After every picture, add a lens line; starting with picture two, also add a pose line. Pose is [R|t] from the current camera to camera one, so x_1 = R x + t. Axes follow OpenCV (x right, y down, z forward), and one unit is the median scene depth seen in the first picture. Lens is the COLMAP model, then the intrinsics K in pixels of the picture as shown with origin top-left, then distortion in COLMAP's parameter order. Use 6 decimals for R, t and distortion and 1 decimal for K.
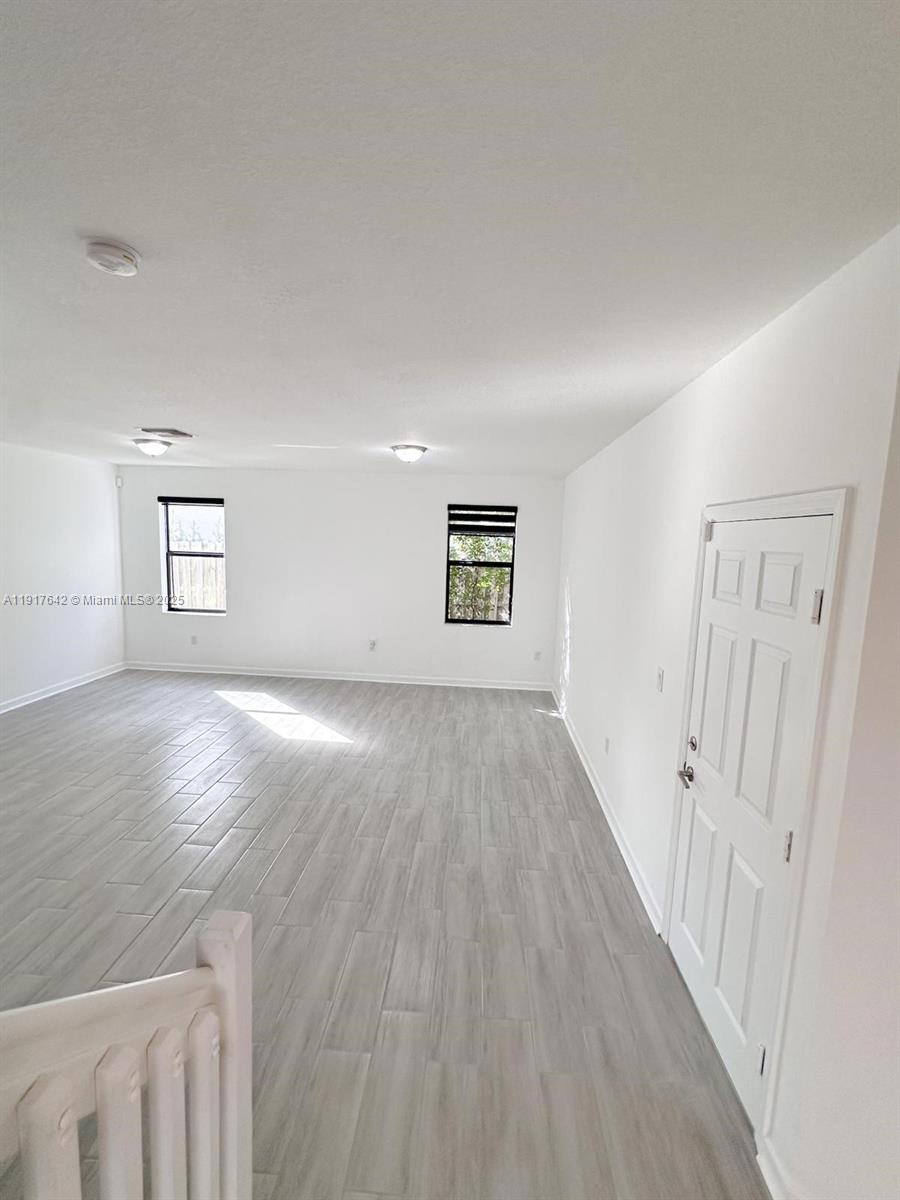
lens RADIAL K [[523.2, 0, 450.0], [0, 523.2, 600.0], [0, 0, 1]] dist [-0.000222, 0.000034]
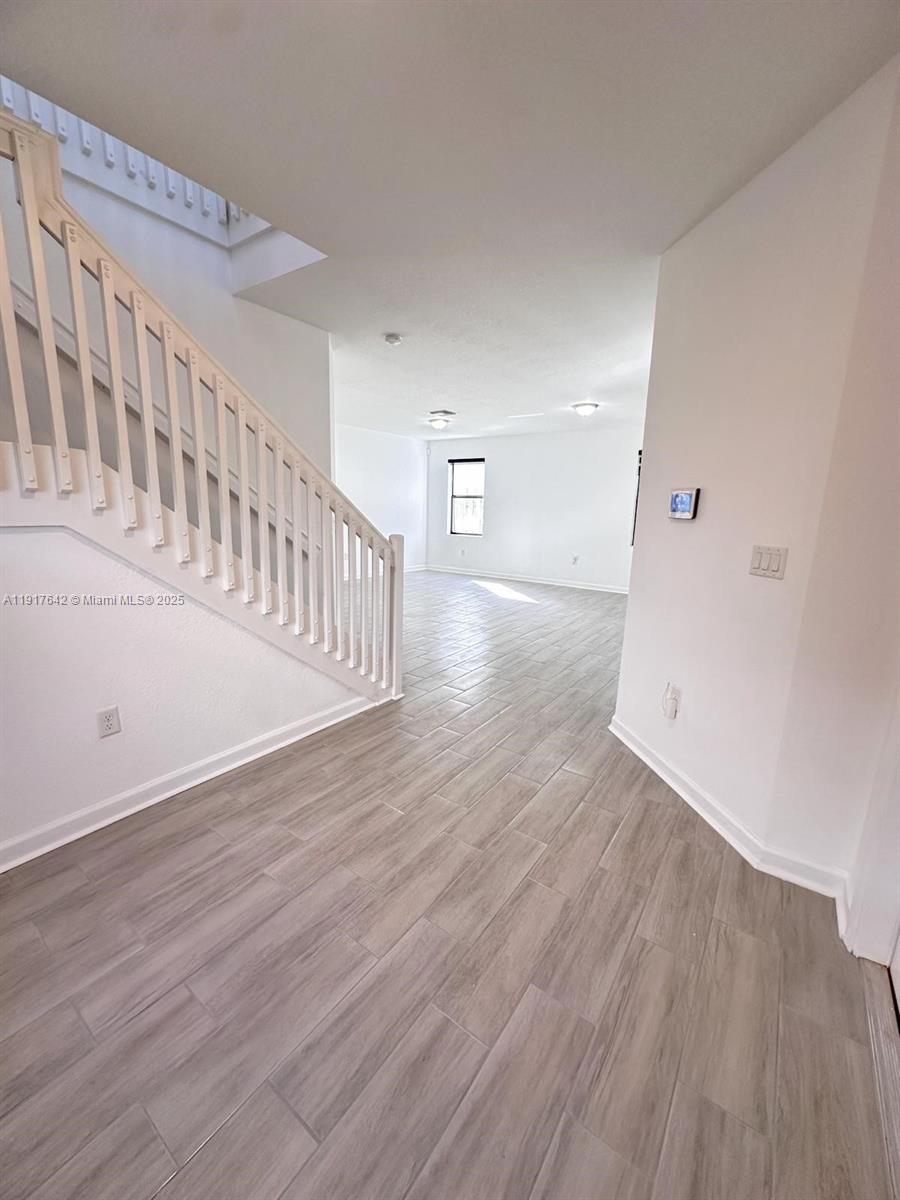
lens RADIAL K [[476.8, 0, 450.0], [0, 476.8, 600.0], [0, 0, 1]] dist [-0.000225, -0.000007]
pose [[0.848213, 0.089755, -0.521996, 0.319920], [-0.058335, 0.995373, 0.076358, 0.155564], [0.526434, -0.034317, 0.849523, -0.315478]]
